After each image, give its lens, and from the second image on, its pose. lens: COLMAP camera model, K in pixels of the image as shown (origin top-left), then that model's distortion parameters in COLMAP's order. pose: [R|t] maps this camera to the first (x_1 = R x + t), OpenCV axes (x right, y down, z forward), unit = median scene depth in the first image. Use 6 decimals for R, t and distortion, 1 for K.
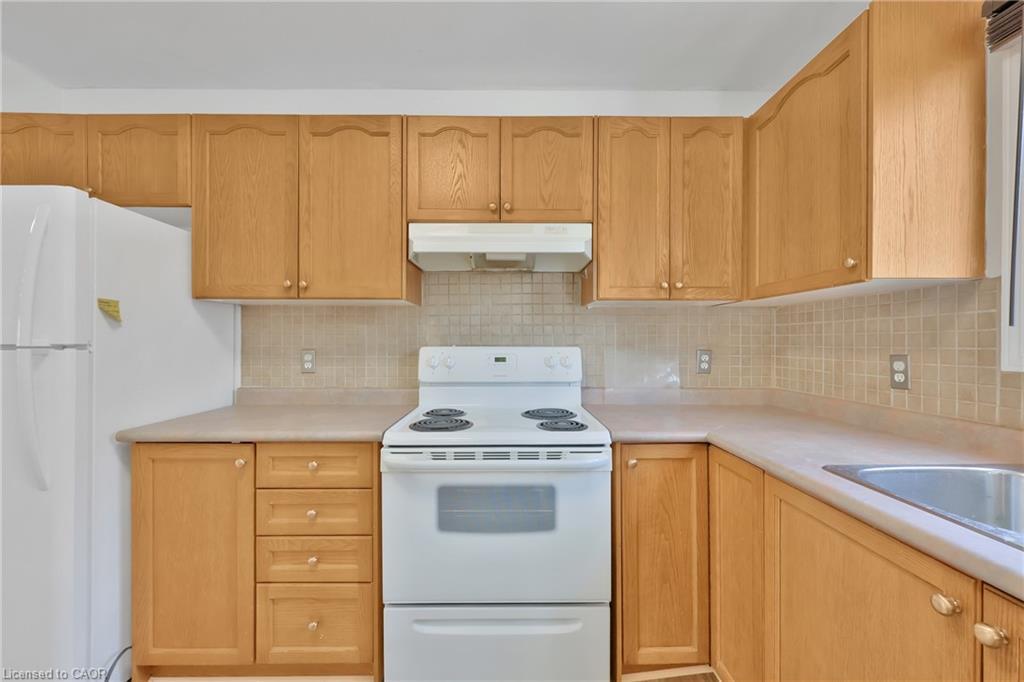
lens RADIAL K [[410.6, 0, 511.8], [0, 410.6, 343.9], [0, 0, 1]] dist [-0.000064, 0.000034]
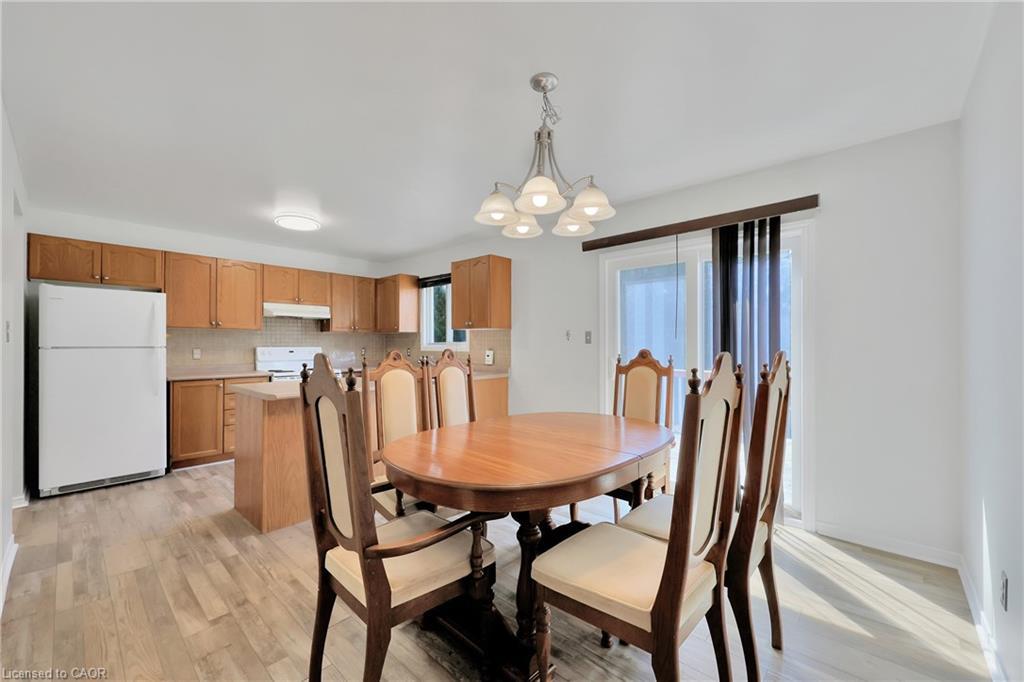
lens RADIAL K [[410.6, 0, 511.8], [0, 410.6, 343.9], [0, 0, 1]] dist [-0.000064, 0.000034]
pose [[0.681163, -0.000039, 0.732131, -1.144264], [0.003281, 0.999990, -0.002999, -0.000034], [-0.732124, 0.004445, 0.681157, -2.126514]]
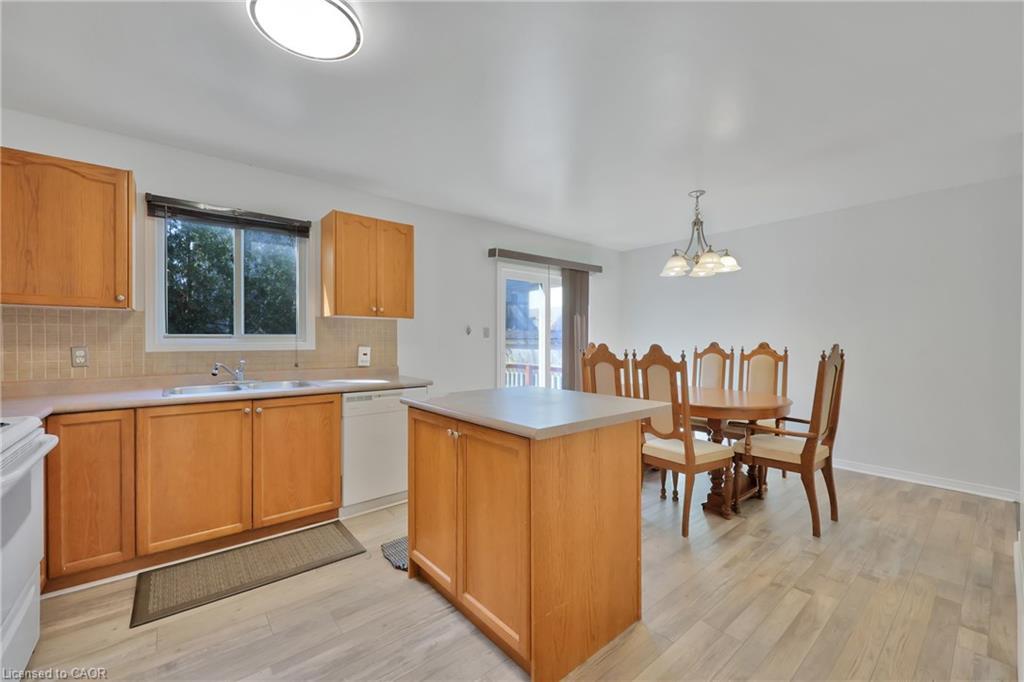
lens RADIAL K [[412.4, 0, 512.0], [0, 412.4, 341.0], [0, 0, 1]] dist [-0.002207, 0.000233]
pose [[-0.635629, -0.002597, 0.771990, -1.252403], [0.002113, 0.999985, 0.005104, -0.002690], [-0.771991, 0.004876, -0.635614, 0.564261]]
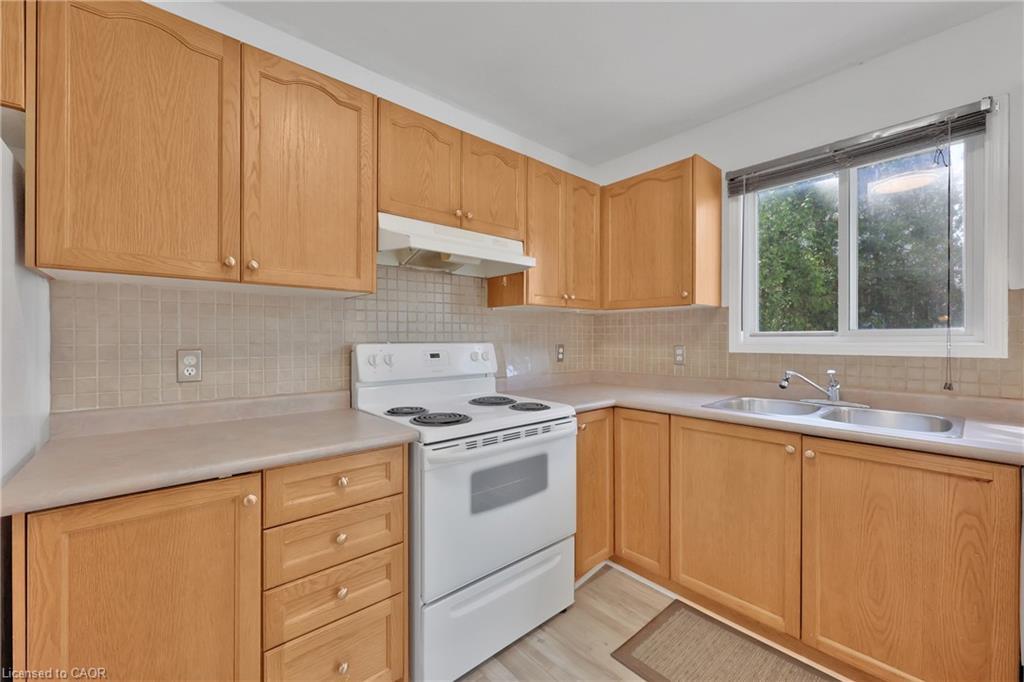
lens RADIAL K [[412.4, 0, 512.0], [0, 412.4, 341.0], [0, 0, 1]] dist [-0.002207, 0.000233]
pose [[0.756153, -0.004926, 0.654377, -0.640372], [0.004498, 0.999987, 0.002330, -0.000842], [-0.654380, 0.001181, 0.756165, 0.092566]]
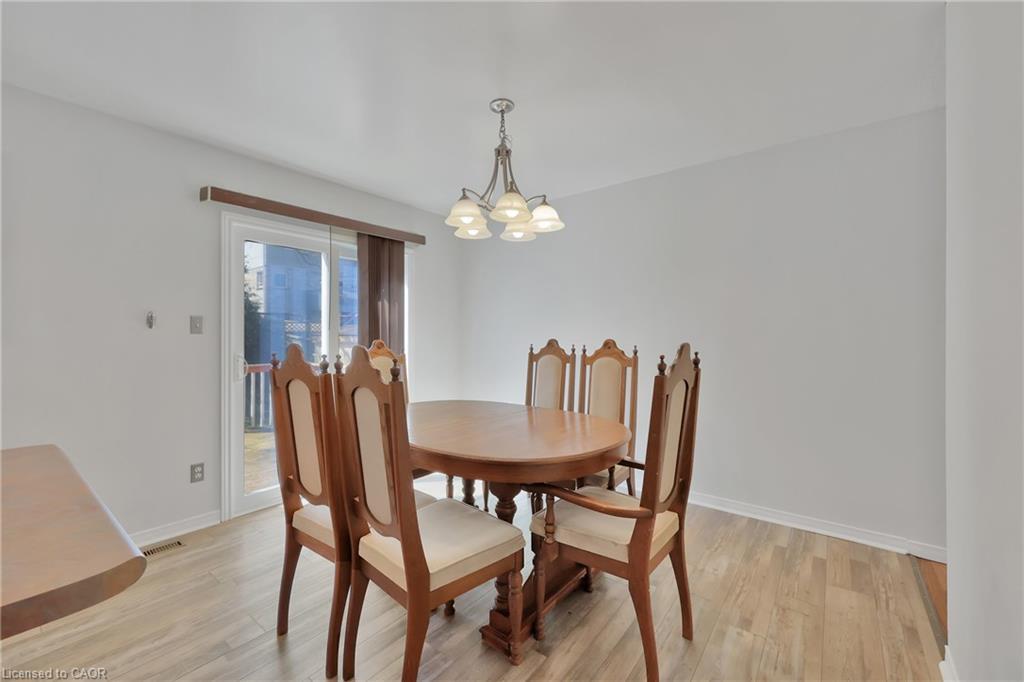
lens RADIAL K [[417.1, 0, 514.3], [0, 417.1, 333.1], [0, 0, 1]] dist [-0.001029, -0.000233]
pose [[-0.787380, 0.004660, 0.616450, -1.096342], [0.003481, 0.999989, -0.003113, -0.001487], [-0.616458, -0.000305, -0.787388, -0.418505]]
